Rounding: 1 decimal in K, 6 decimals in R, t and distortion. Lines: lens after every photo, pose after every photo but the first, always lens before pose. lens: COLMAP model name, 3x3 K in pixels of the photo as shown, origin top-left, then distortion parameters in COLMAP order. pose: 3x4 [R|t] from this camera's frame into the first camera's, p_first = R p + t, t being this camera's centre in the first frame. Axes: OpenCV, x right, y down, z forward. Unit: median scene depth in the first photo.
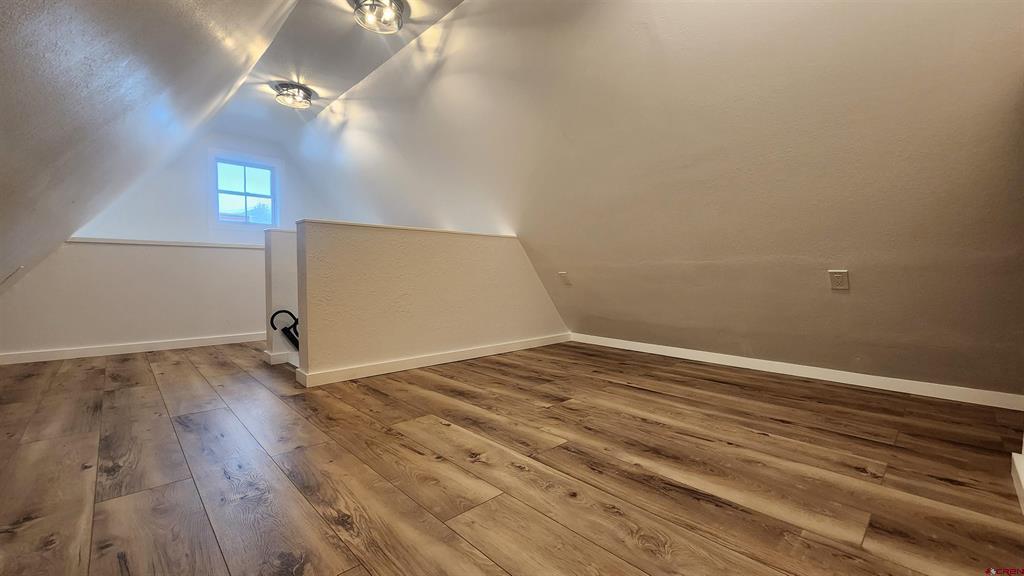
lens RADIAL K [[416.5, 0, 512.0], [0, 416.5, 288.0], [0, 0, 1]] dist [-0.001112, -0.000185]
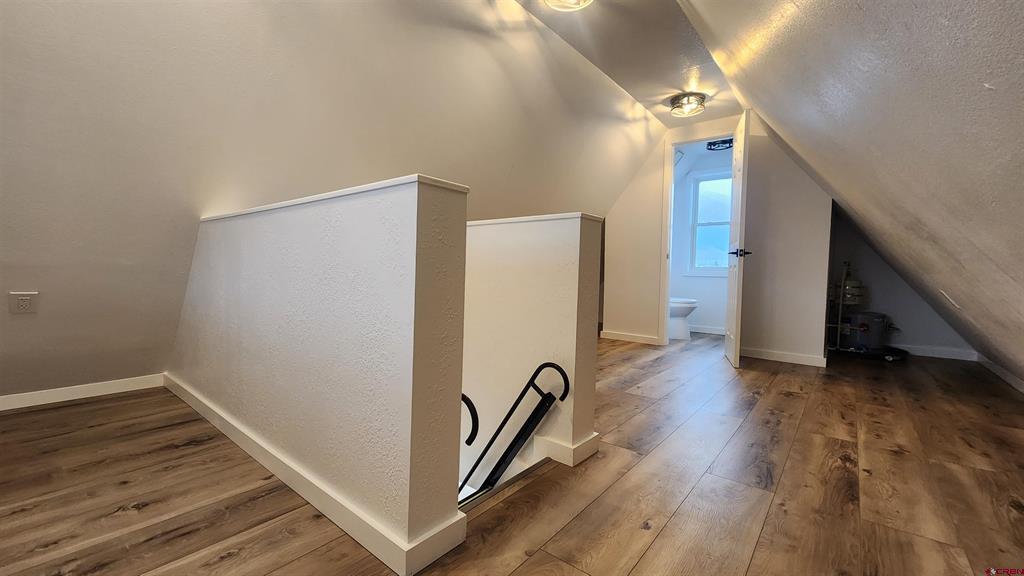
lens RADIAL K [[416.5, 0, 512.0], [0, 416.5, 288.0], [0, 0, 1]] dist [-0.001112, -0.000185]
pose [[-0.124746, -0.052869, 0.990779, -1.650867], [0.017772, 0.998300, 0.055508, -0.123709], [-0.992029, 0.024533, -0.123595, 1.724206]]
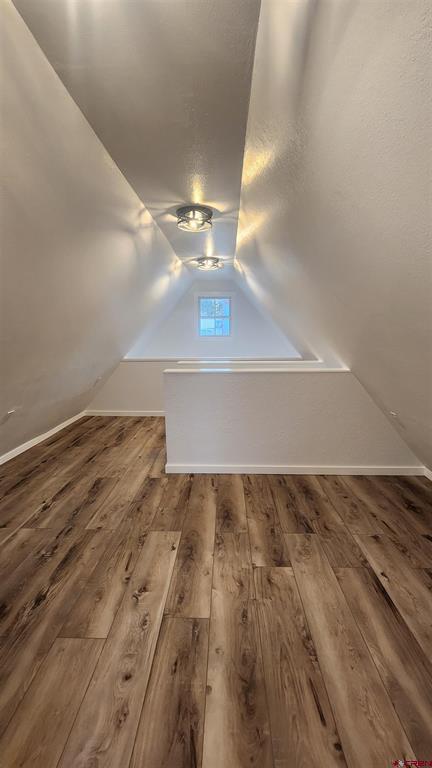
lens RADIAL K [[312.4, 0, 216.0], [0, 312.4, 384.0], [0, 0, 1]] dist [-0.001112, -0.000185]
pose [[0.698237, 0.110548, -0.707280, 0.678809], [-0.013194, 0.989824, 0.141685, -0.404387], [0.715745, -0.089598, 0.692590, 0.440680]]
